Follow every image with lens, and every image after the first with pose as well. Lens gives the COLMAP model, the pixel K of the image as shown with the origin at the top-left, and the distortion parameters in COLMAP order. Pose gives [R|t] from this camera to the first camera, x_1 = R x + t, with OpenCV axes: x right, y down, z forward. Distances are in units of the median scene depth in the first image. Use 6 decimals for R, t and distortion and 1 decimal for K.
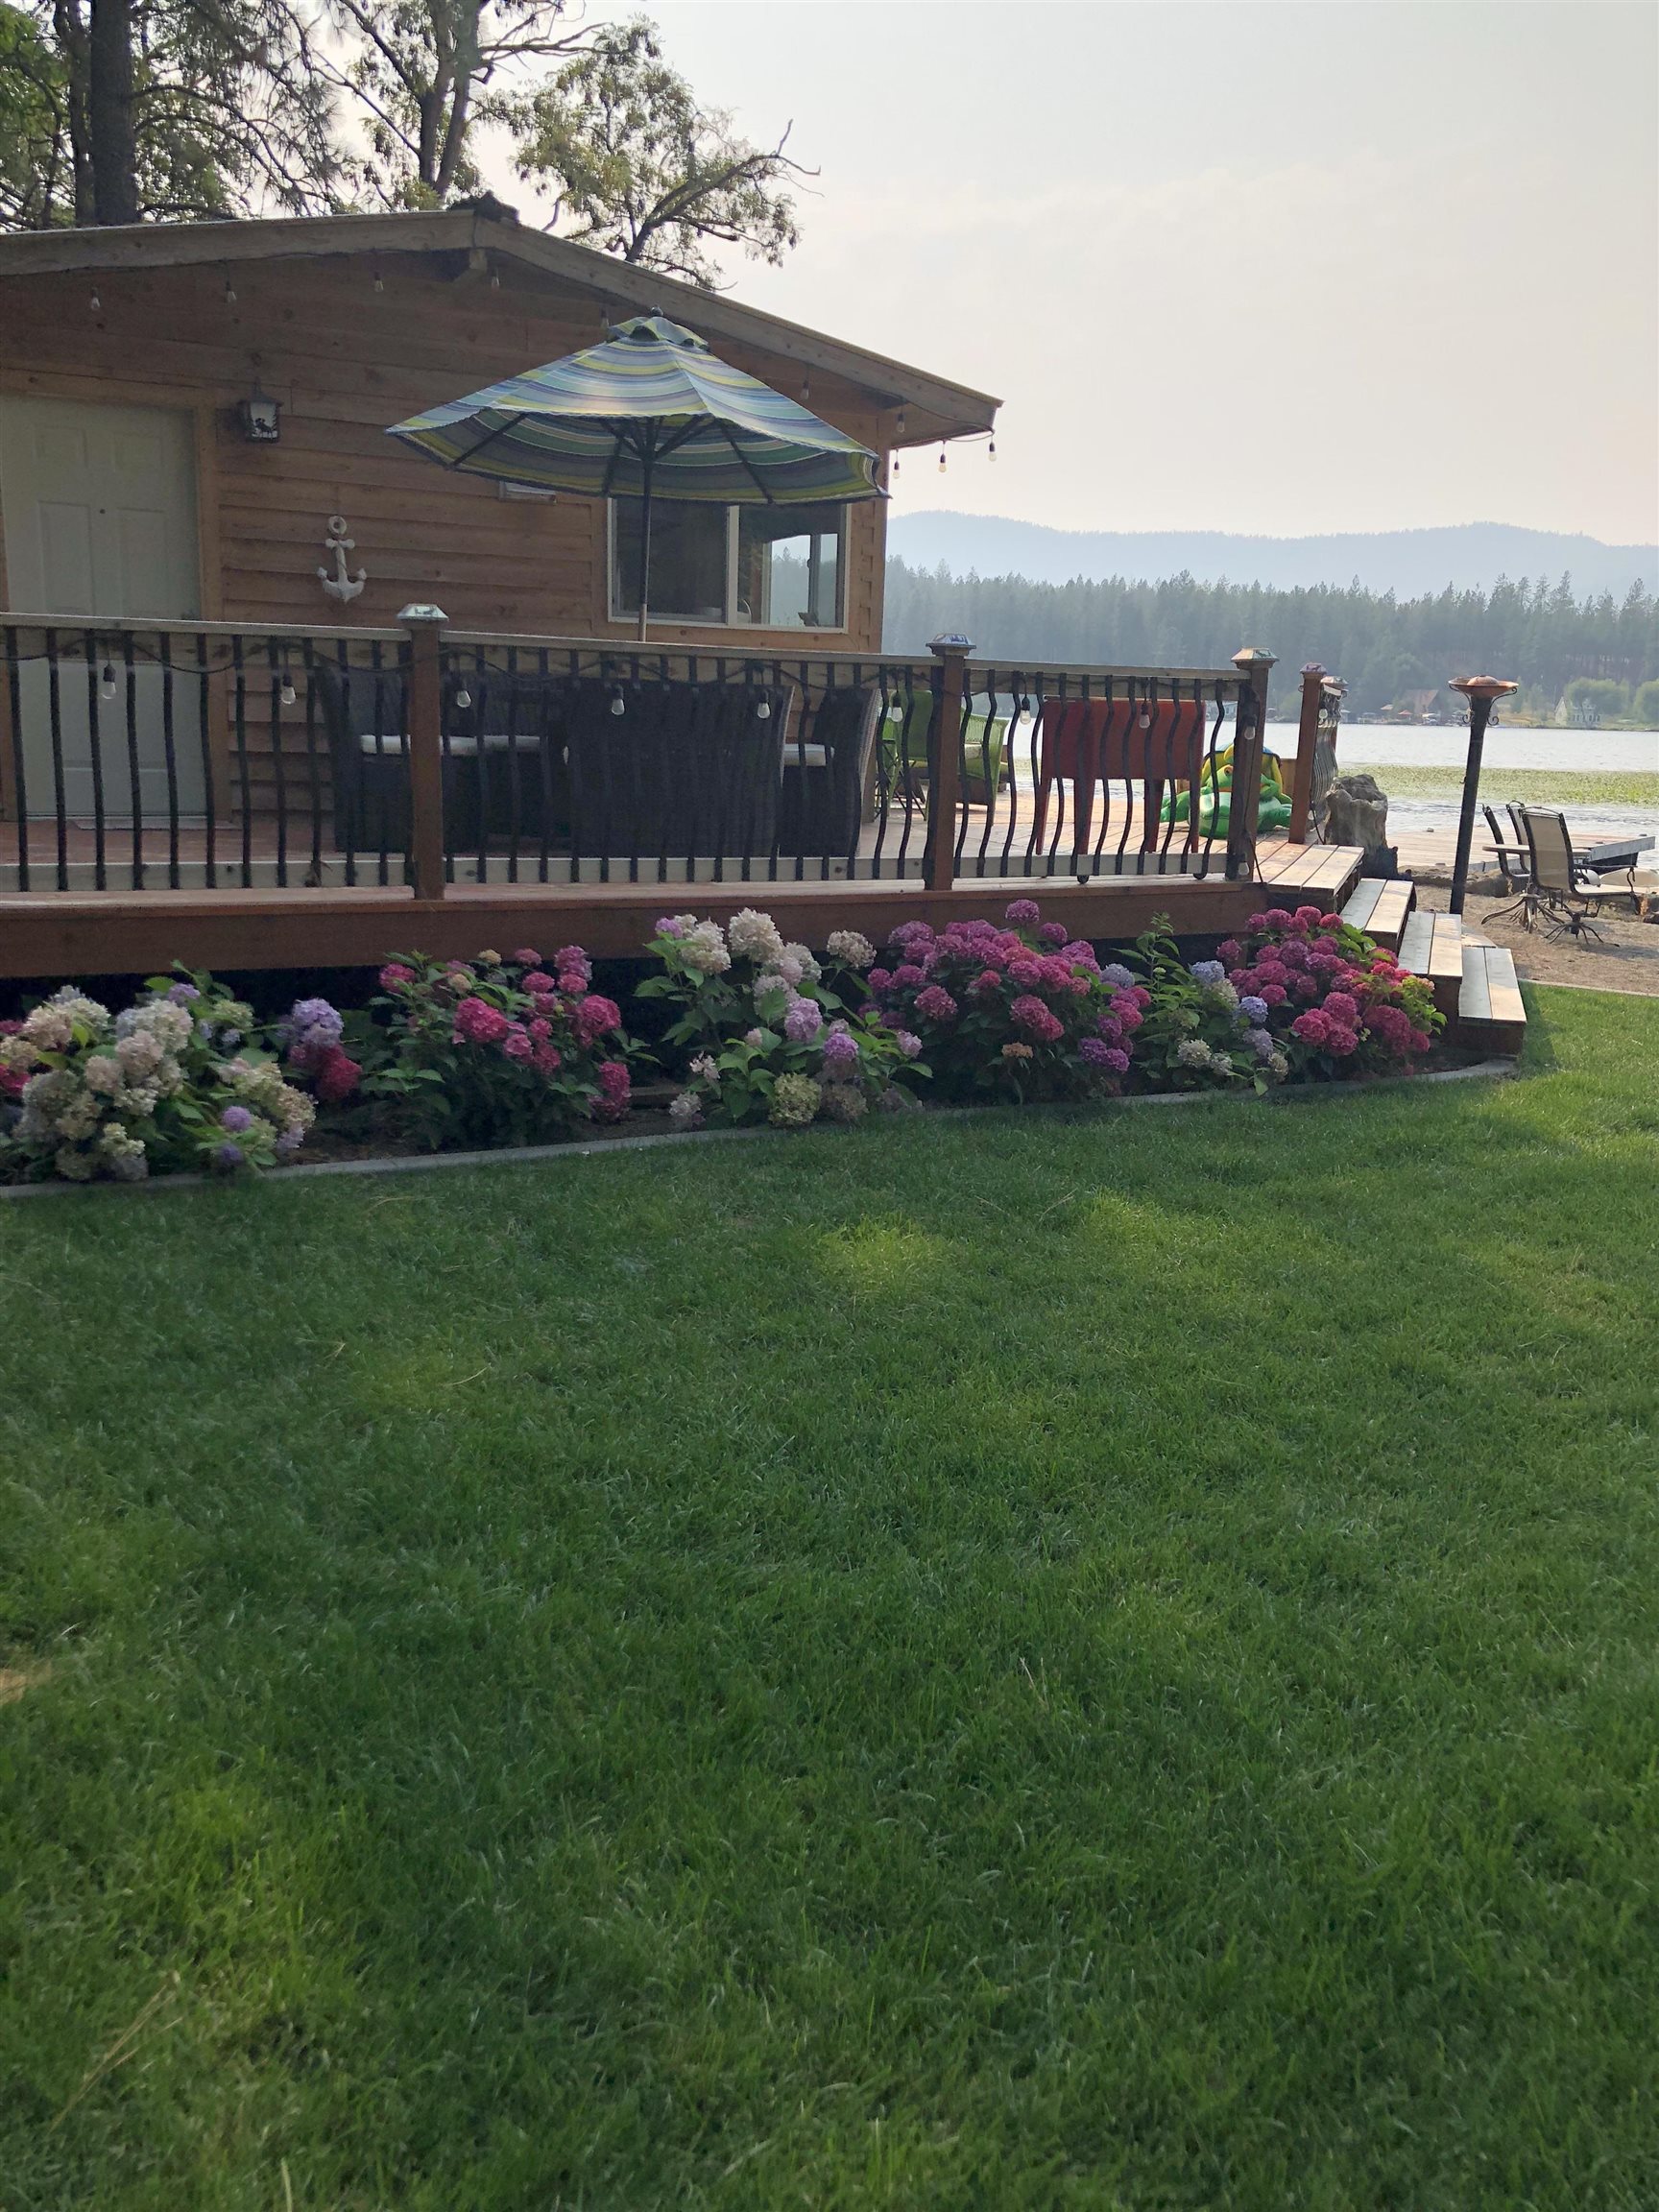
lens RADIAL K [[1792.5, 0, 839.9], [0, 1792.5, 1105.4], [0, 0, 1]] dist [0.017994, -0.025978]
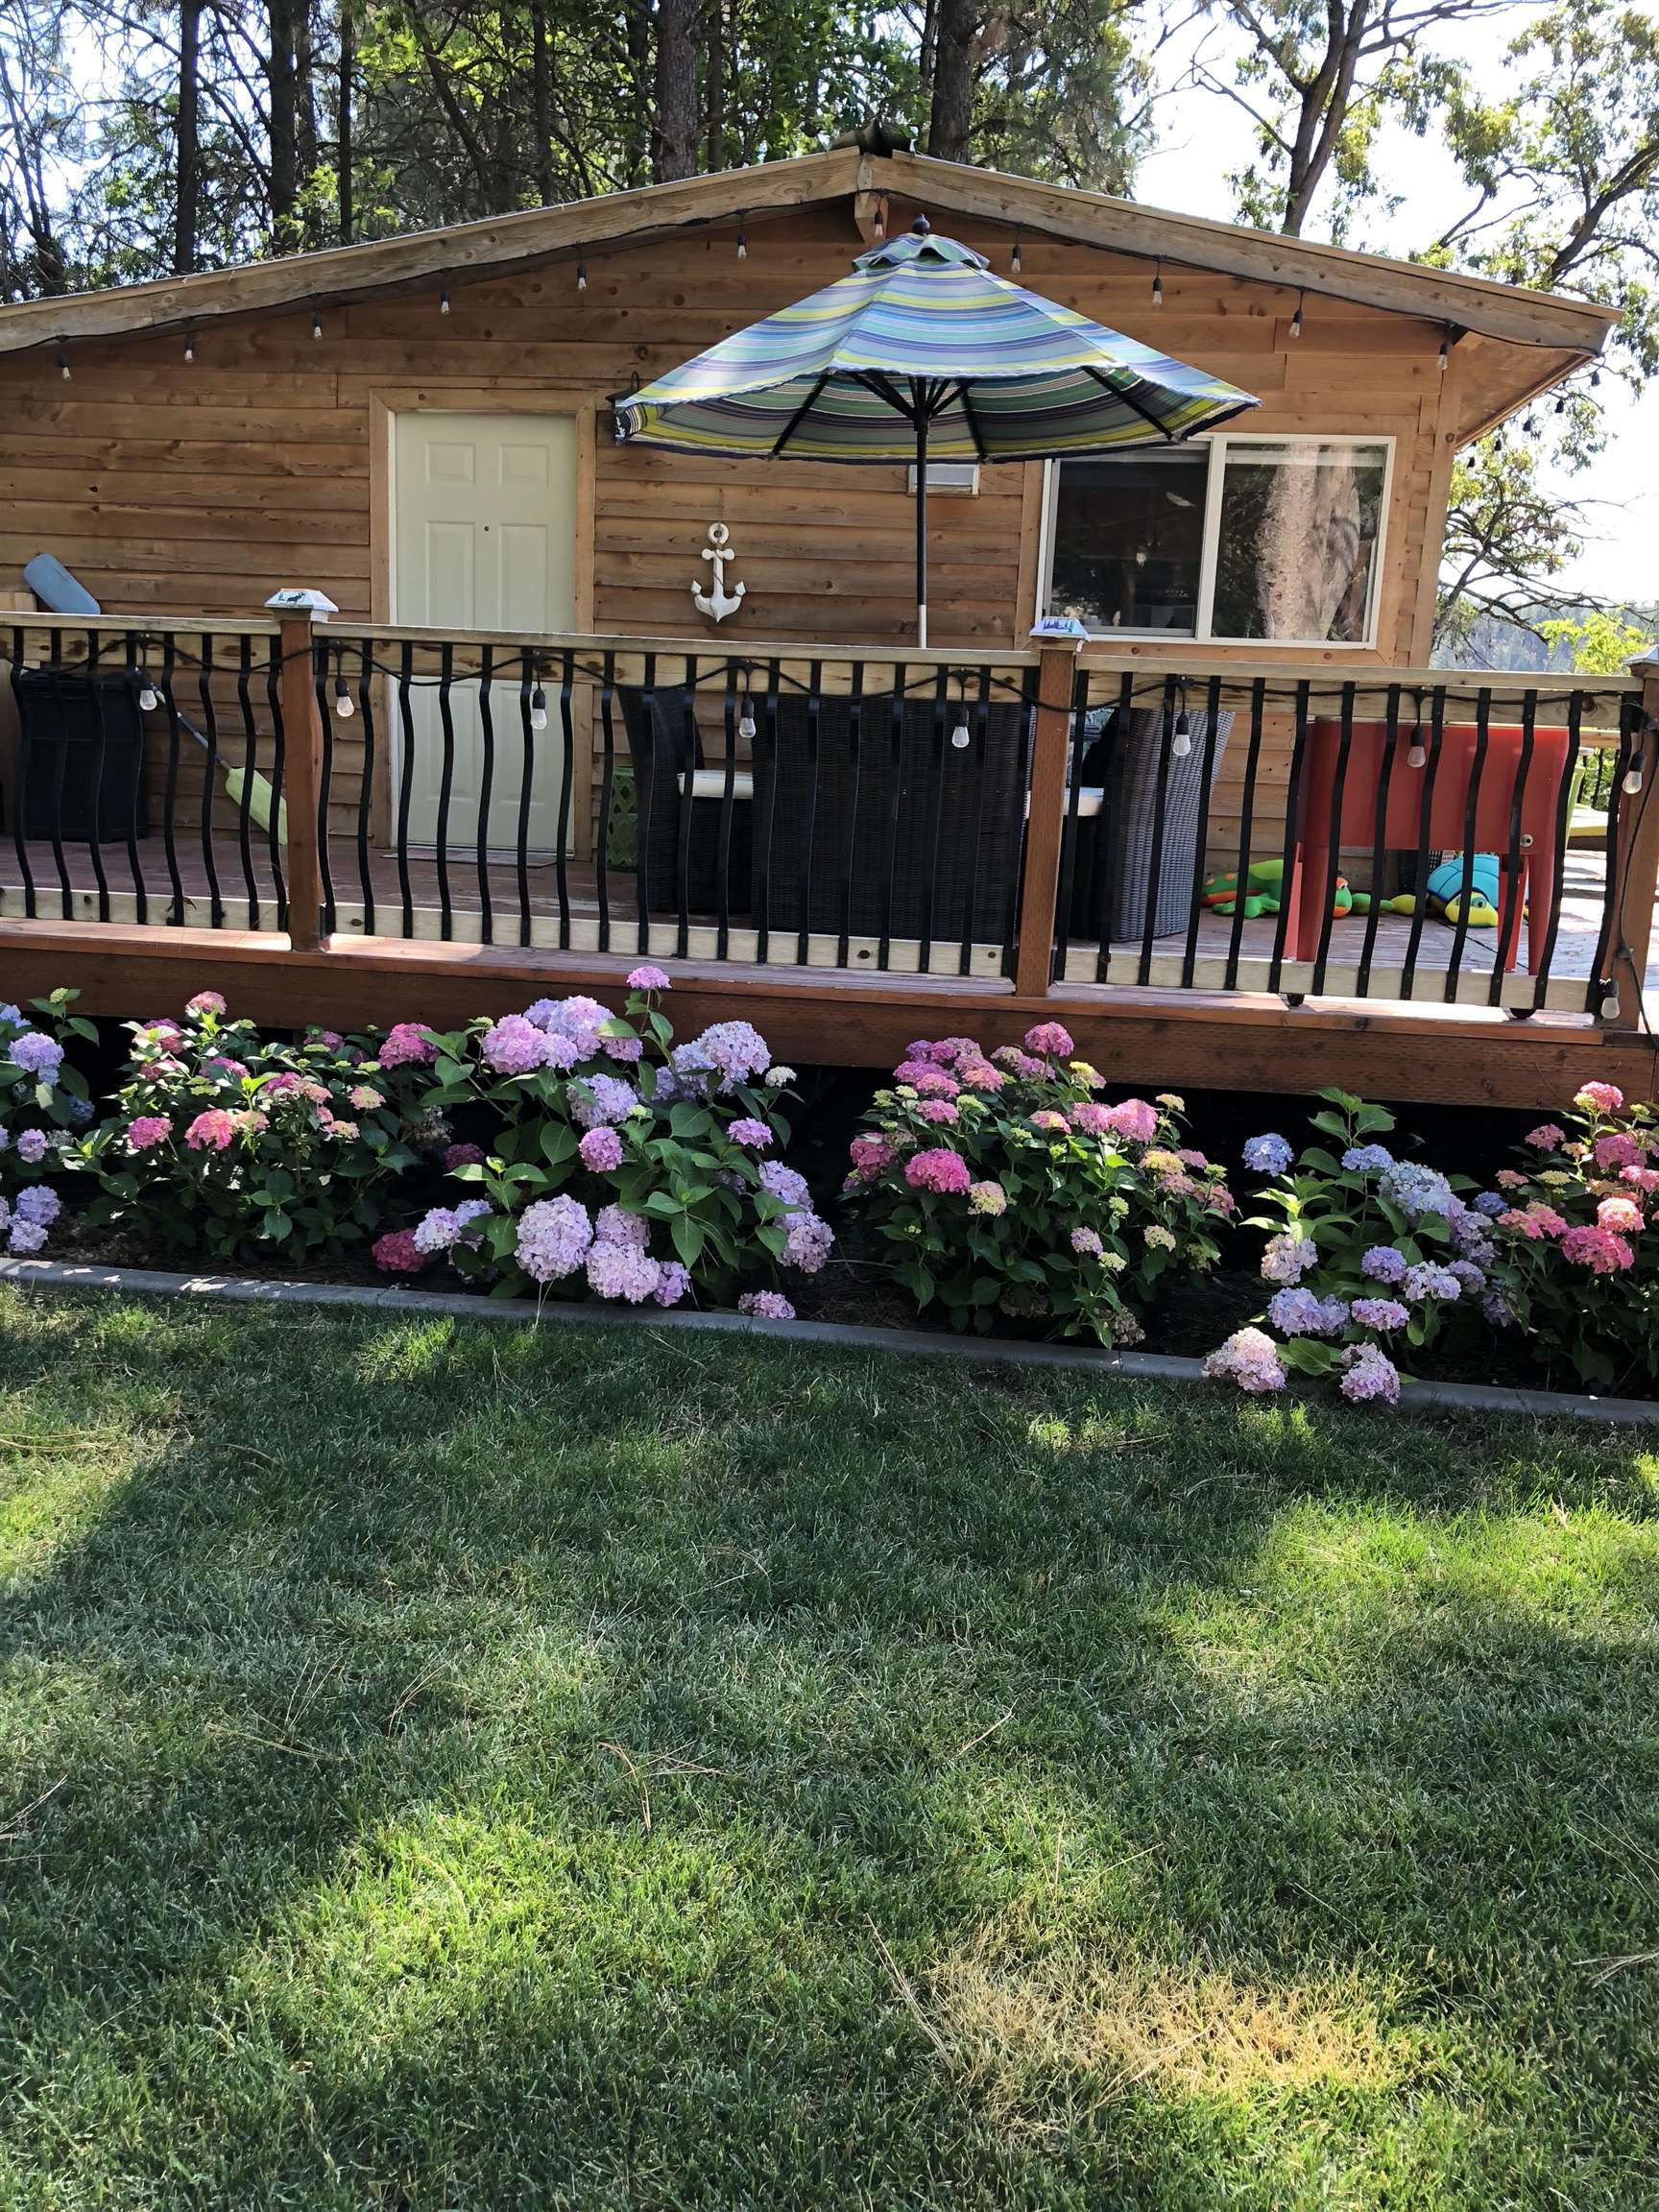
lens RADIAL K [[1792.5, 0, 826.6], [0, 1792.5, 1130.1], [0, 0, 1]] dist [0.017994, -0.025978]
pose [[0.825379, 0.127709, -0.549945, 0.369806], [-0.139083, 0.990054, 0.021170, -0.072808], [0.547179, 0.059015, 0.834932, 0.388958]]
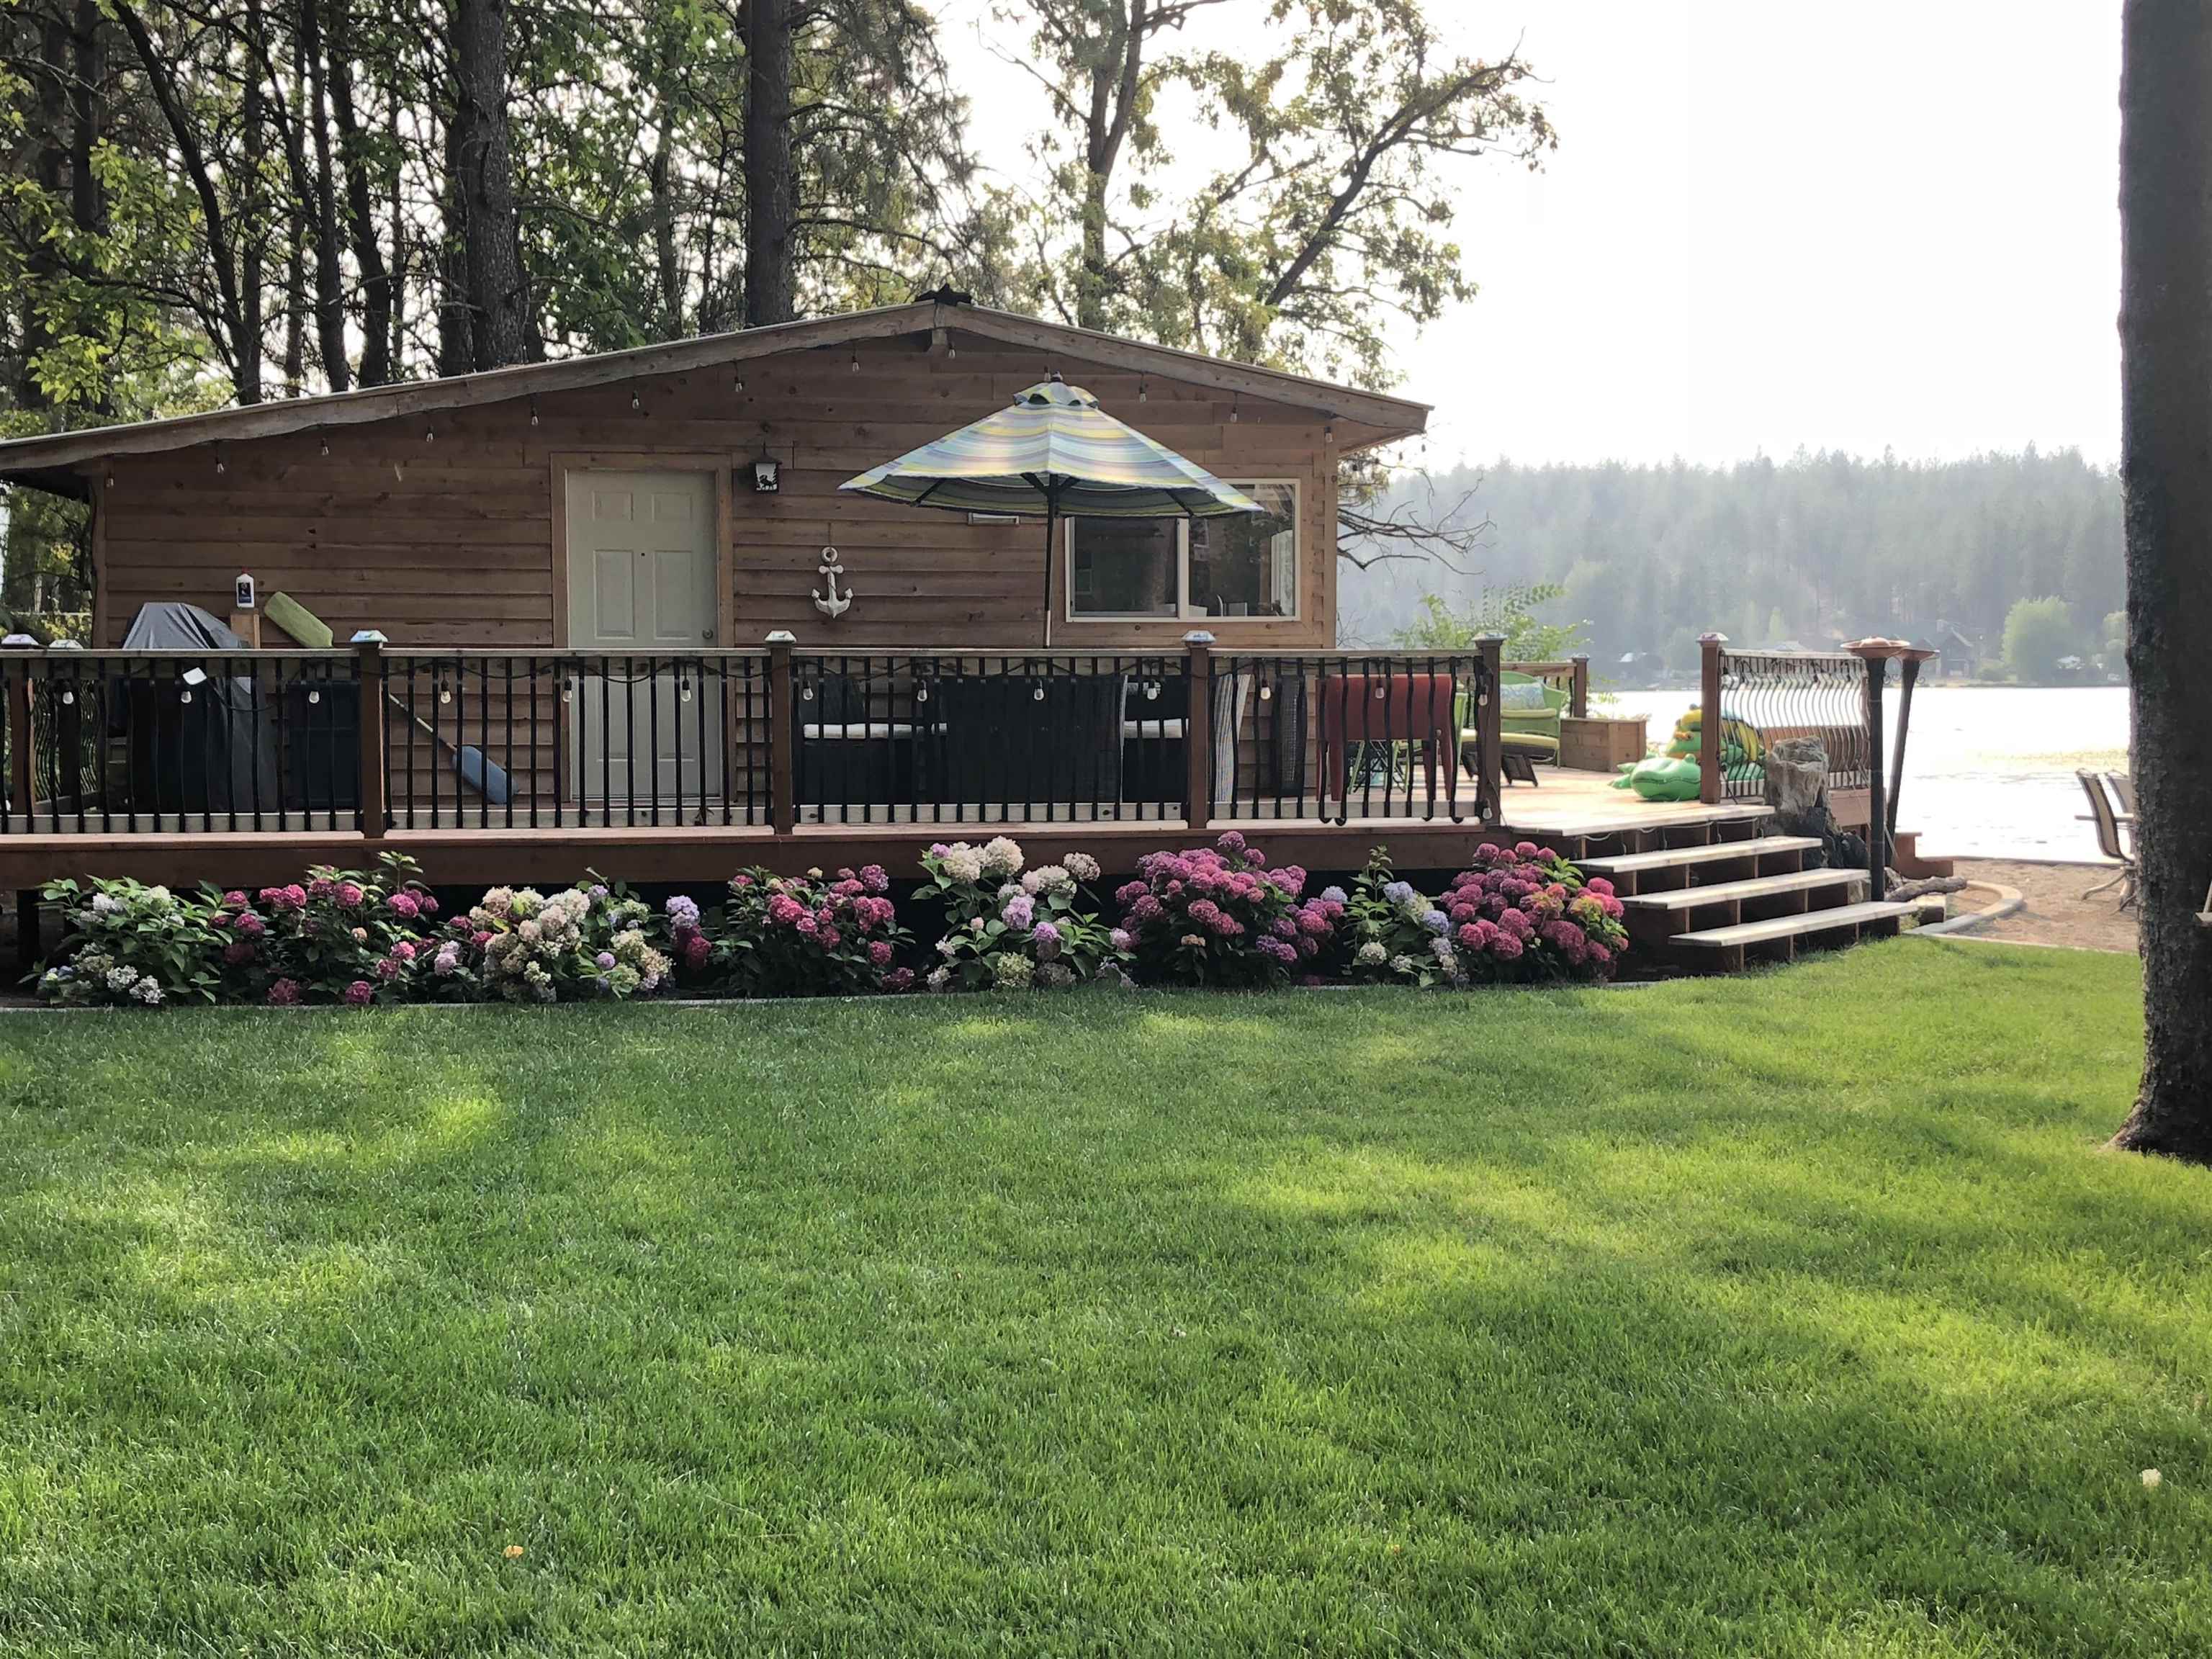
lens RADIAL K [[2787.0, 0, 1177.3], [0, 2787.0, 845.0], [0, 0, 1]] dist [0.073159, 0.000000]
pose [[0.959425, -0.018459, -0.281360, 0.584315], [-0.027821, 0.986788, -0.159607, 0.199240], [0.280589, 0.160959, 0.946236, -0.835484]]
